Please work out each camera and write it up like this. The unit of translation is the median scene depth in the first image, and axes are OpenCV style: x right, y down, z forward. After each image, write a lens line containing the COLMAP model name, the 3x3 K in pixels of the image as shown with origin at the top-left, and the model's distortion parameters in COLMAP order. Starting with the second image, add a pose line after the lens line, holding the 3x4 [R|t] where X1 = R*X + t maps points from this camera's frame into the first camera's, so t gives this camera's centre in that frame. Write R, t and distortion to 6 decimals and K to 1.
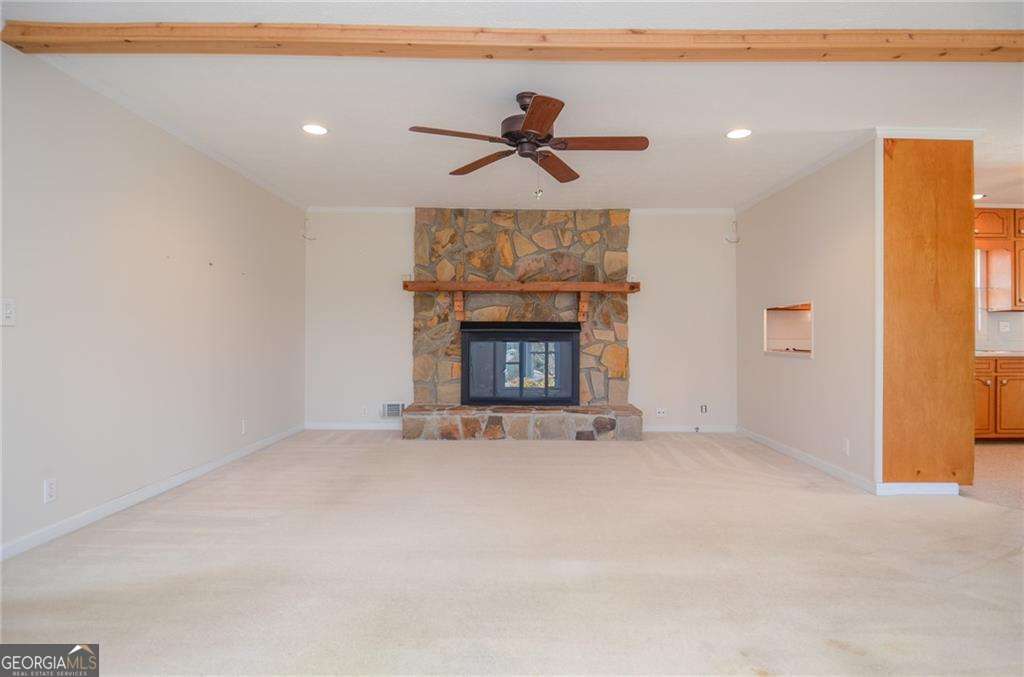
lens RADIAL K [[533.1, 0, 519.4], [0, 533.1, 338.5], [0, 0, 1]] dist [-0.001551, -0.000847]
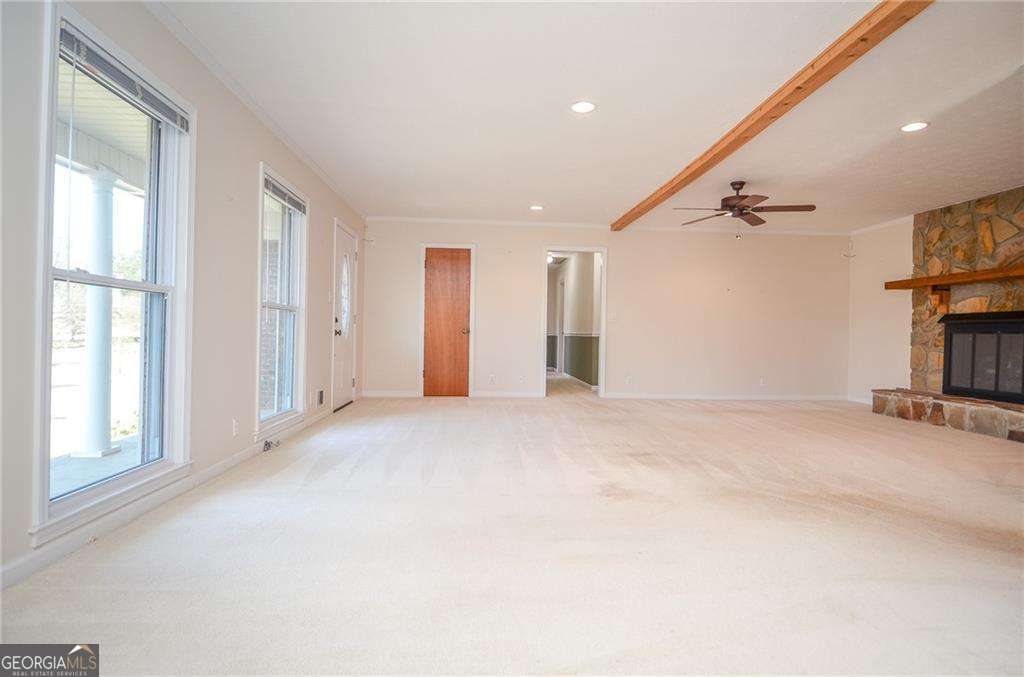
lens RADIAL K [[544.2, 0, 512.0], [0, 544.2, 338.5], [0, 0, 1]] dist [-0.001462, -0.000949]
pose [[0.063329, 0.003431, -0.997987, 0.906392], [-0.010212, 0.999944, 0.002790, 0.021828], [0.997940, 0.010014, 0.063360, 0.083844]]
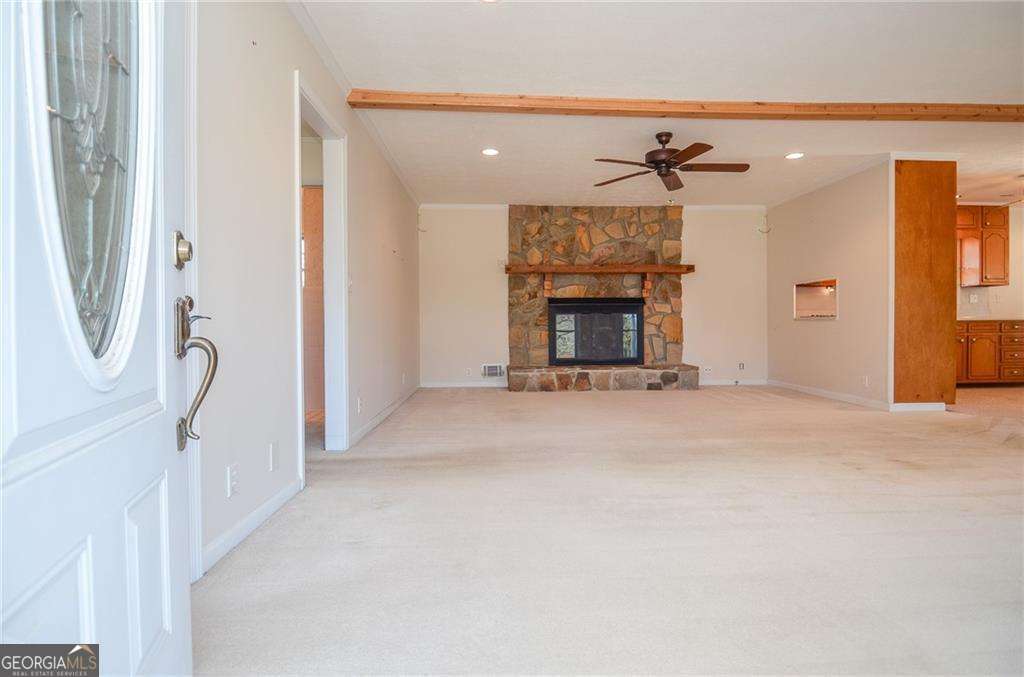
lens RADIAL K [[544.2, 0, 512.0], [0, 544.2, 338.5], [0, 0, 1]] dist [-0.001462, -0.000949]
pose [[0.999016, -0.011310, 0.042890, -0.248210], [0.010499, 0.999763, 0.019090, 0.037147], [-0.043096, -0.018621, 0.998897, -0.252247]]
